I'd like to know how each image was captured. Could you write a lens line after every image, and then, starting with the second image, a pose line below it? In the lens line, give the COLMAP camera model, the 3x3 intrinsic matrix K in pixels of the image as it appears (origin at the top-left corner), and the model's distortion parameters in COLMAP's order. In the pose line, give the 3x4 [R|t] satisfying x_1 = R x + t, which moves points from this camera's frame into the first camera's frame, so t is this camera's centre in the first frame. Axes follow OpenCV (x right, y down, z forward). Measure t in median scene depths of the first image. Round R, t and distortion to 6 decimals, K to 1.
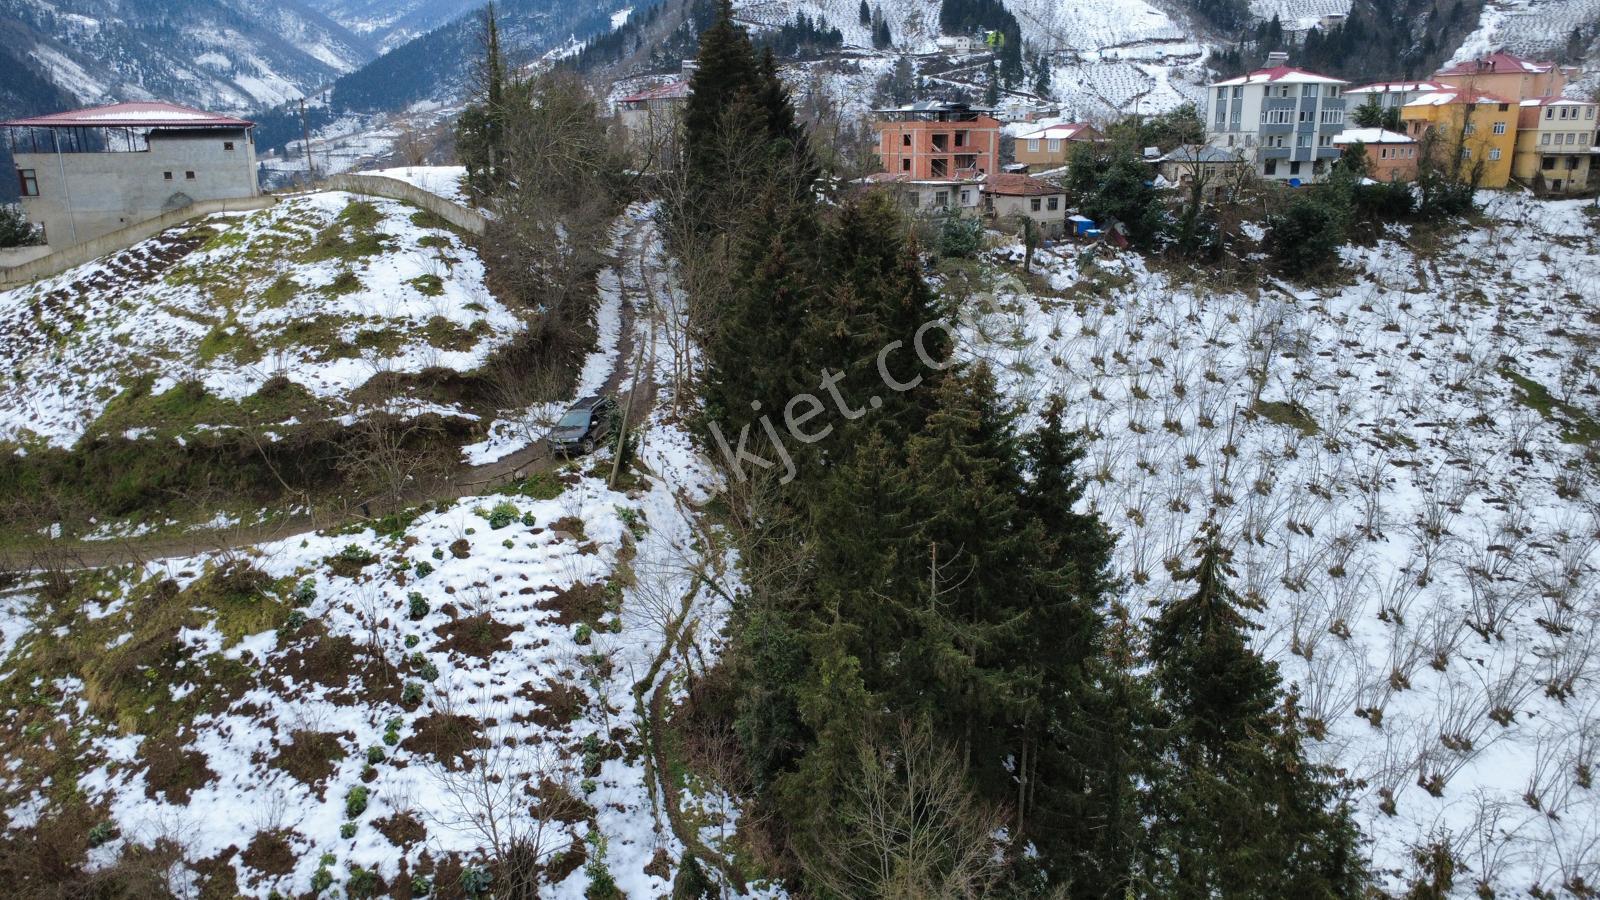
lens RADIAL K [[1164.8, 0, 804.2], [0, 1164.8, 455.5], [0, 0, 1]] dist [-0.002726, 0.004879]
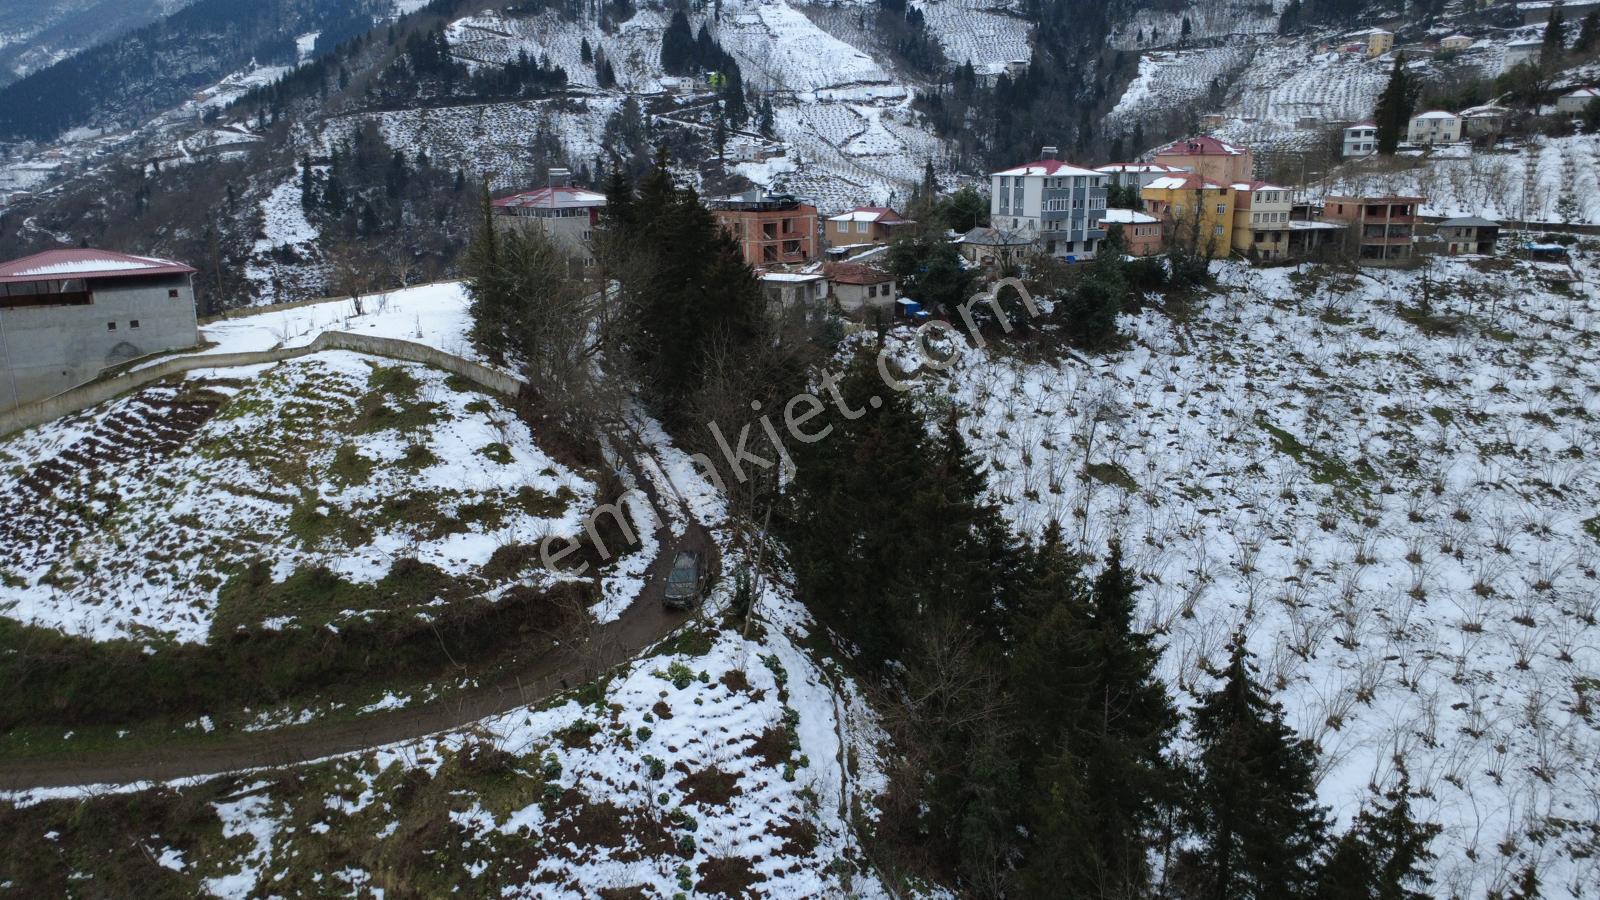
lens RADIAL K [[1164.8, 0, 809.1], [0, 1164.8, 448.5], [0, 0, 1]] dist [-0.002726, 0.004879]
pose [[0.969500, -0.059896, 0.237660, -0.257644], [0.065976, 0.997664, -0.017705, -0.096502], [-0.236045, 0.032845, 0.971187, -0.123221]]
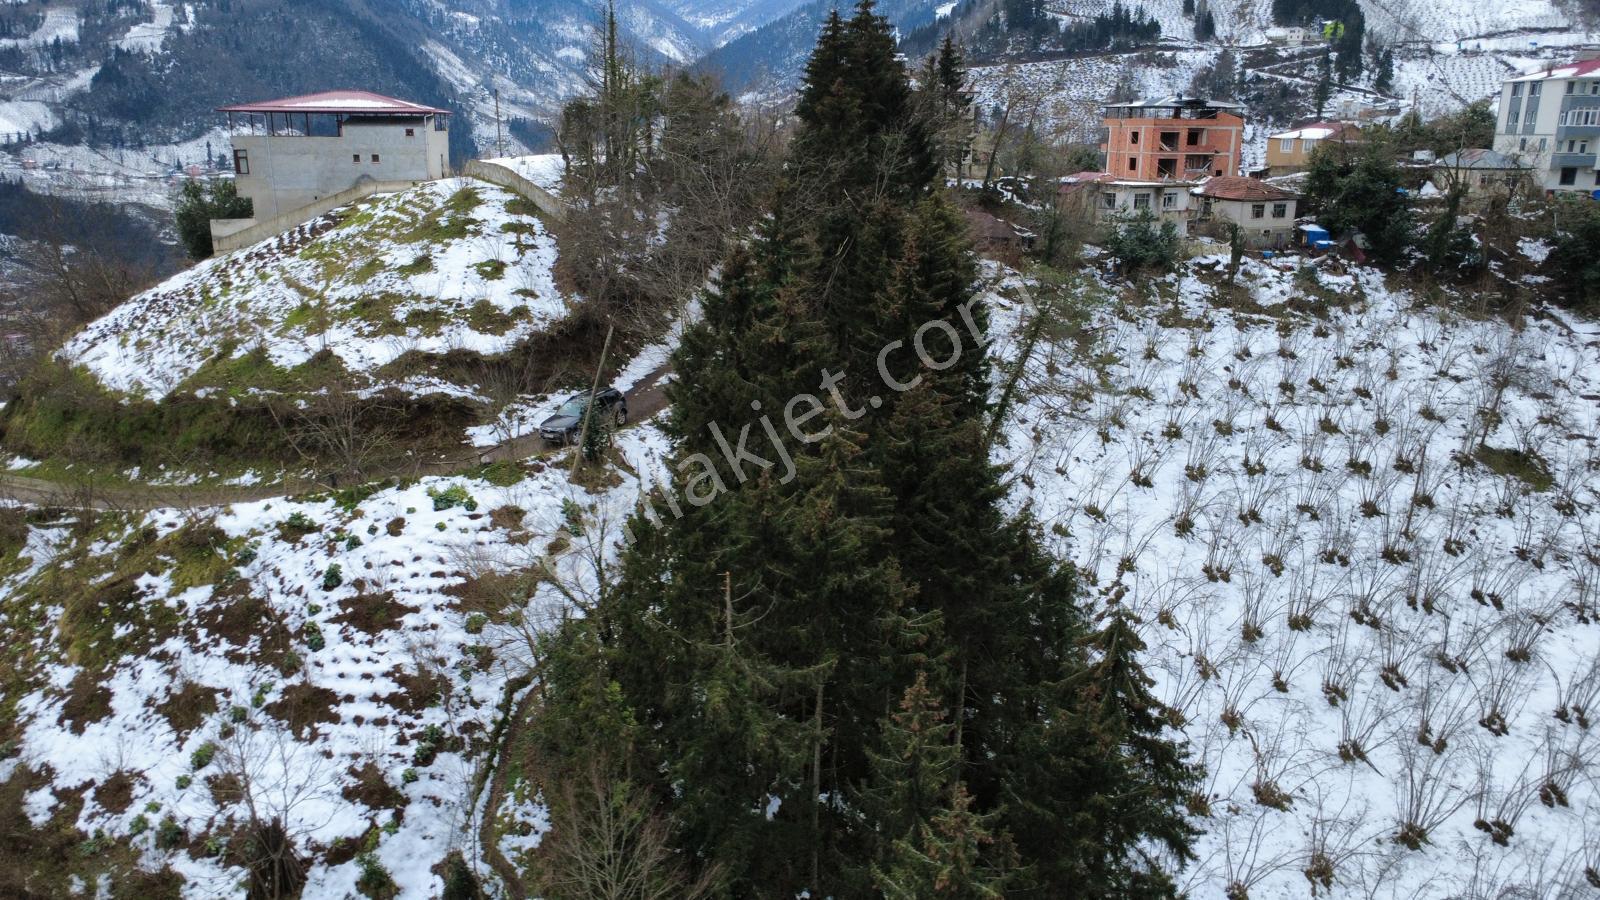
lens RADIAL K [[1164.8, 0, 801.3], [0, 1164.8, 453.1], [0, 0, 1]] dist [-0.002726, 0.004879]
pose [[0.964635, 0.084773, -0.249584, 0.187393], [-0.083879, 0.996374, 0.014234, -0.018159], [0.249886, 0.007204, 0.968248, 0.055821]]
